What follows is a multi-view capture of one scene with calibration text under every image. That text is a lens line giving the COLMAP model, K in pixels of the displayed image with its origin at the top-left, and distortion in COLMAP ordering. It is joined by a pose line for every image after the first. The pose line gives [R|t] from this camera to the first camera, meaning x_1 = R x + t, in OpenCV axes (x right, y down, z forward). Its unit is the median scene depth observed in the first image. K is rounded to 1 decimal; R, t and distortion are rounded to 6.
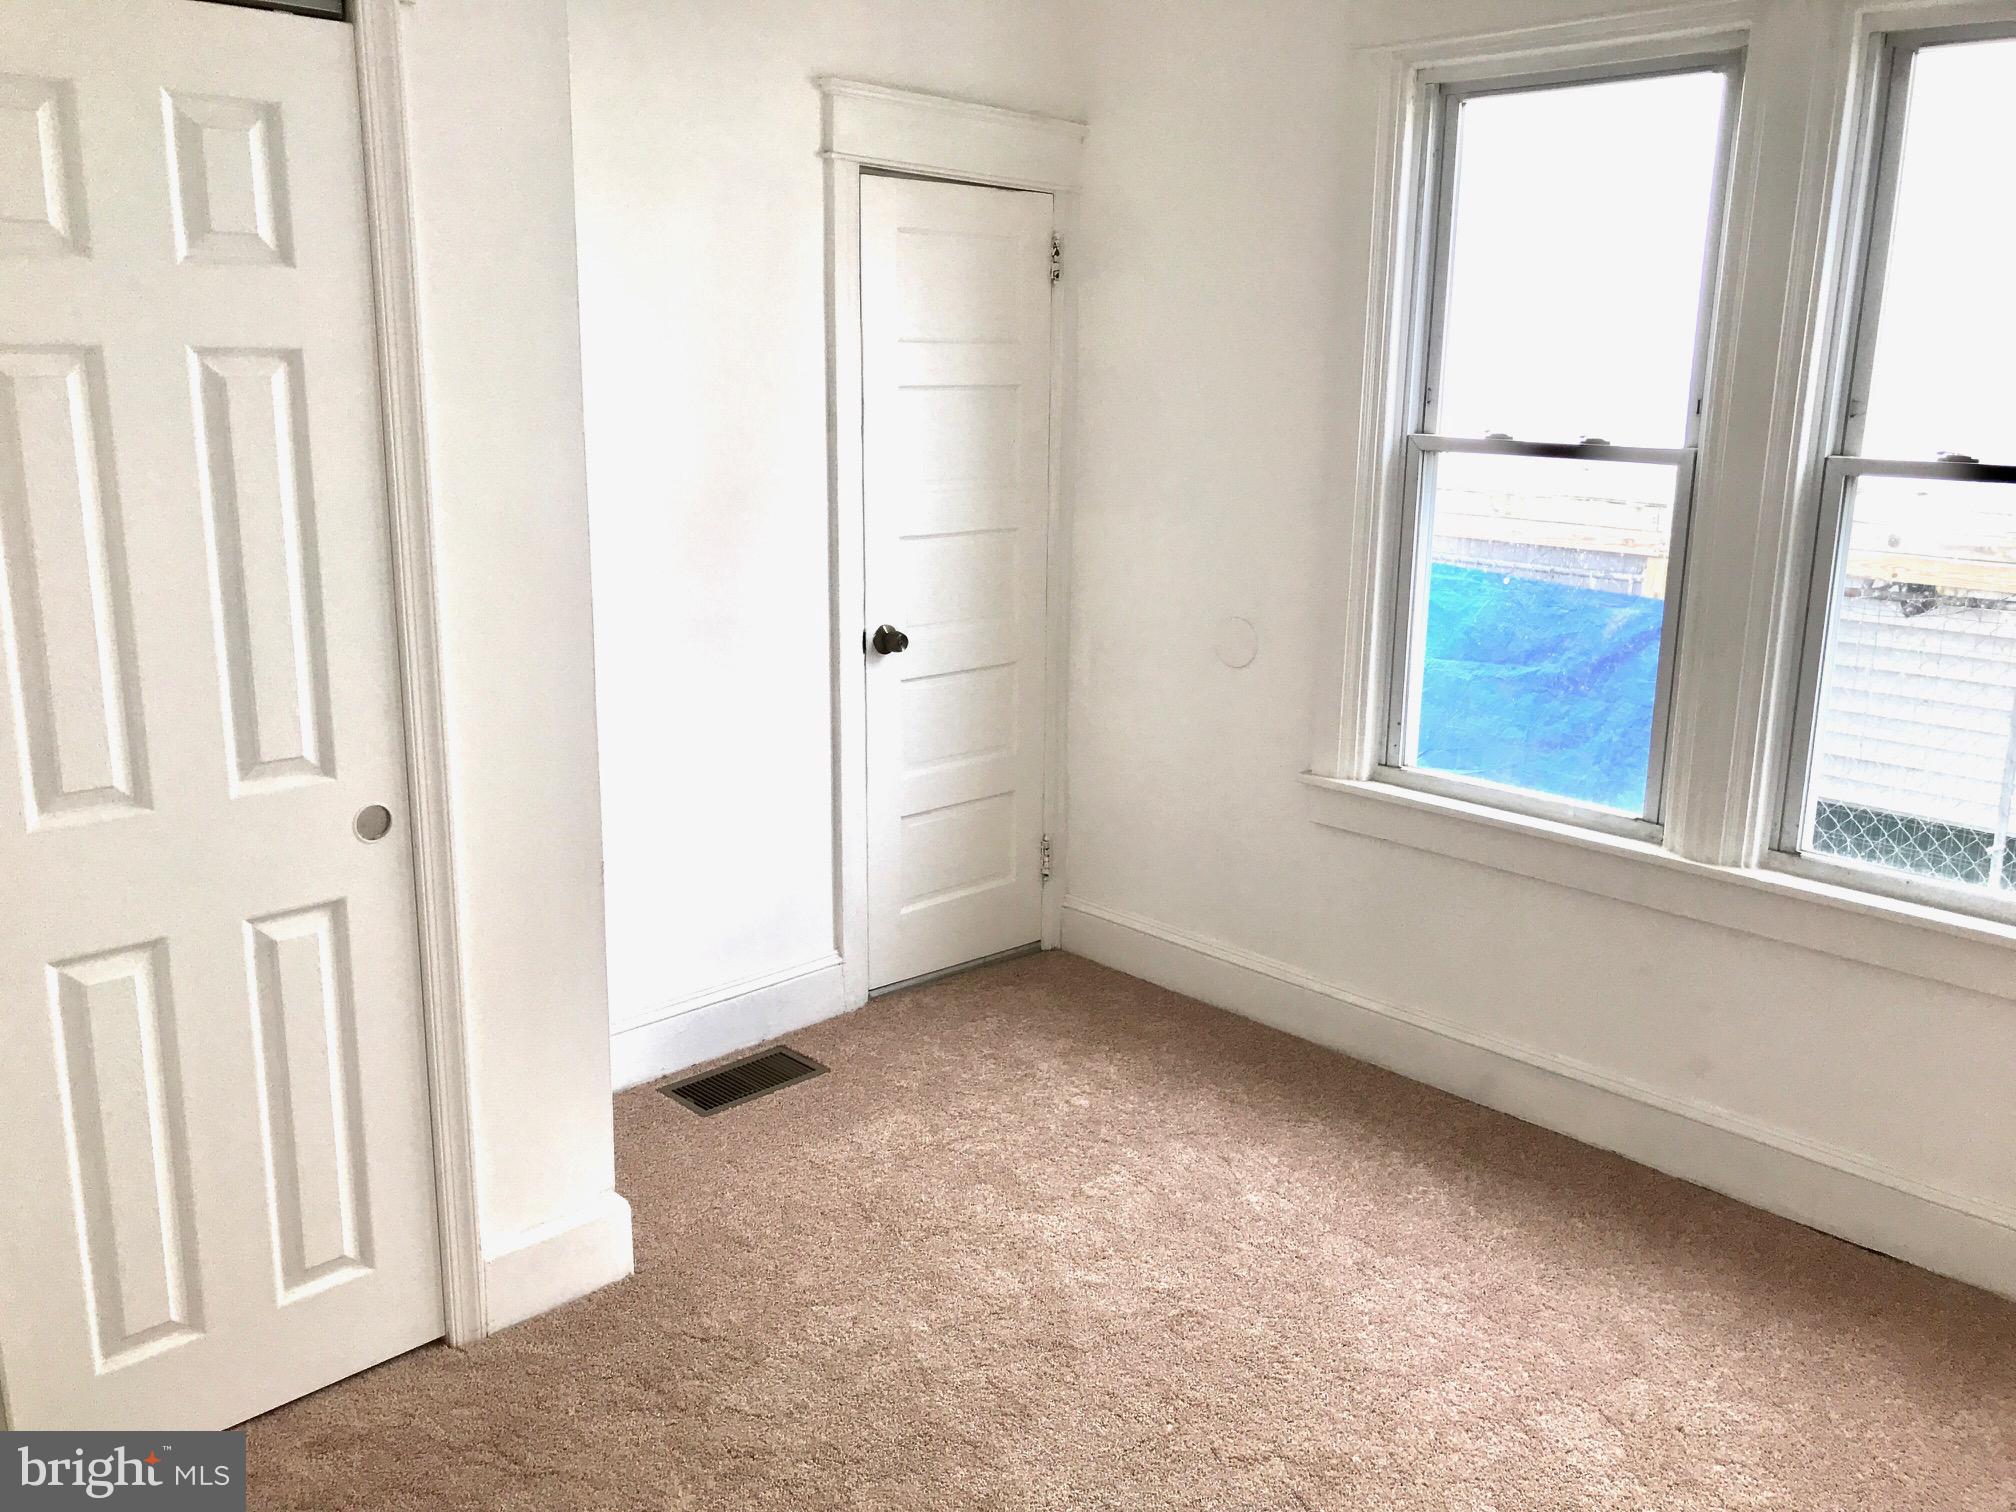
lens RADIAL K [[1673.7, 0, 1013.3], [0, 1673.7, 745.3], [0, 0, 1]] dist [0.074372, -0.065948]
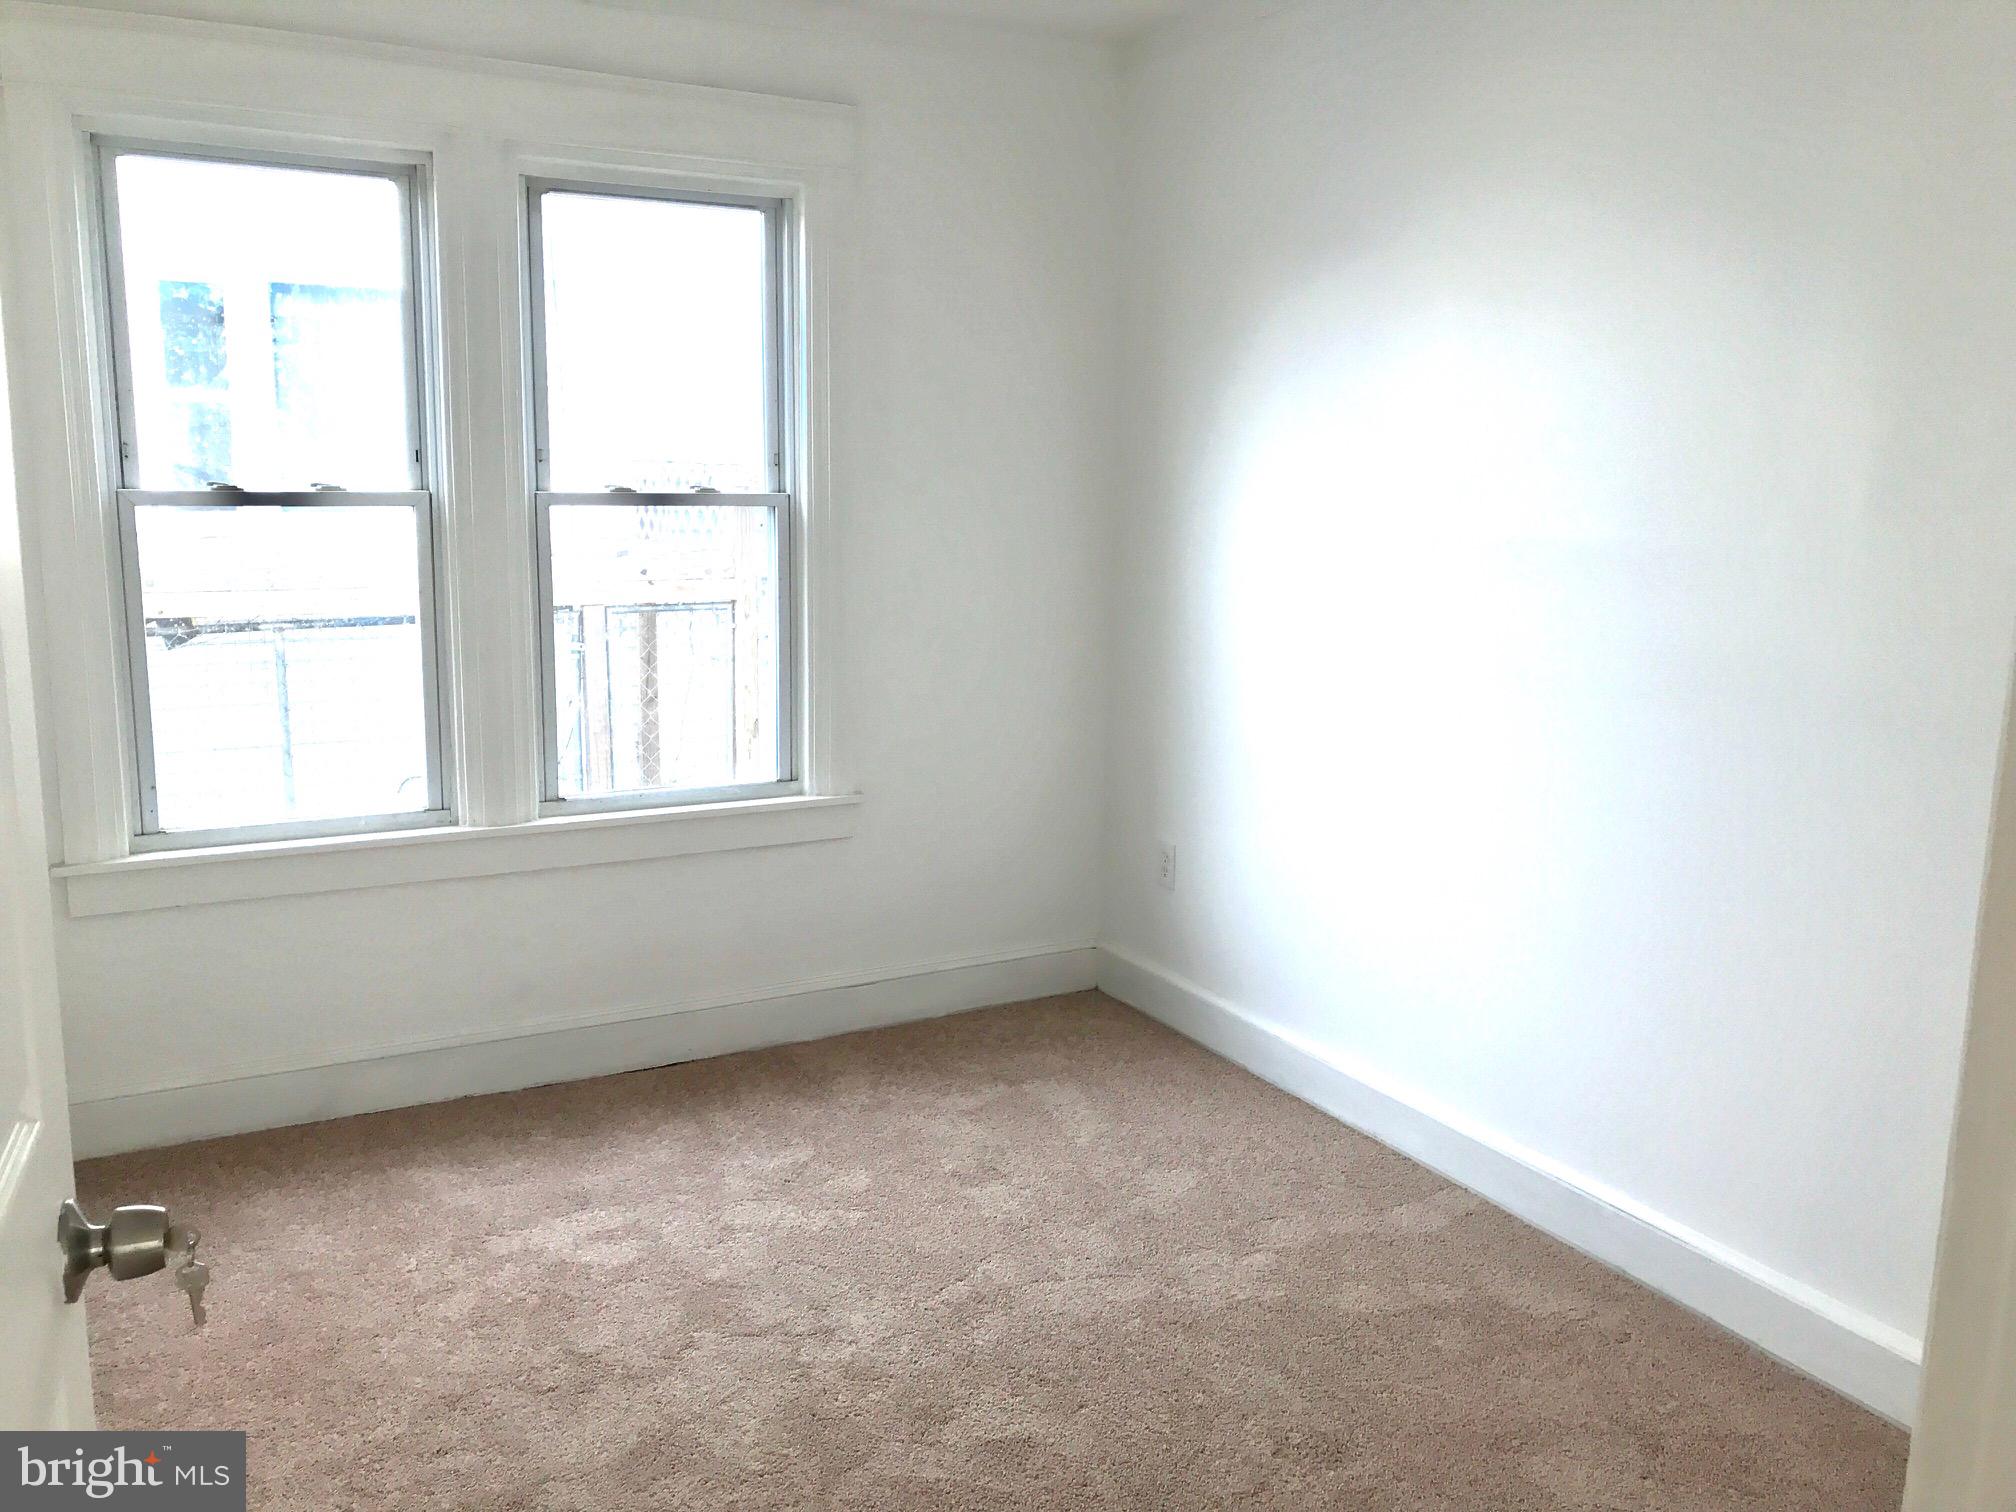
lens RADIAL K [[1673.7, 0, 1012.2], [0, 1673.7, 755.1], [0, 0, 1]] dist [0.074372, -0.065948]
pose [[0.280347, -0.187548, 0.941399, -0.598797], [0.212325, 0.968550, 0.129728, -0.057751], [-0.936122, 0.163514, 0.311351, 0.254975]]
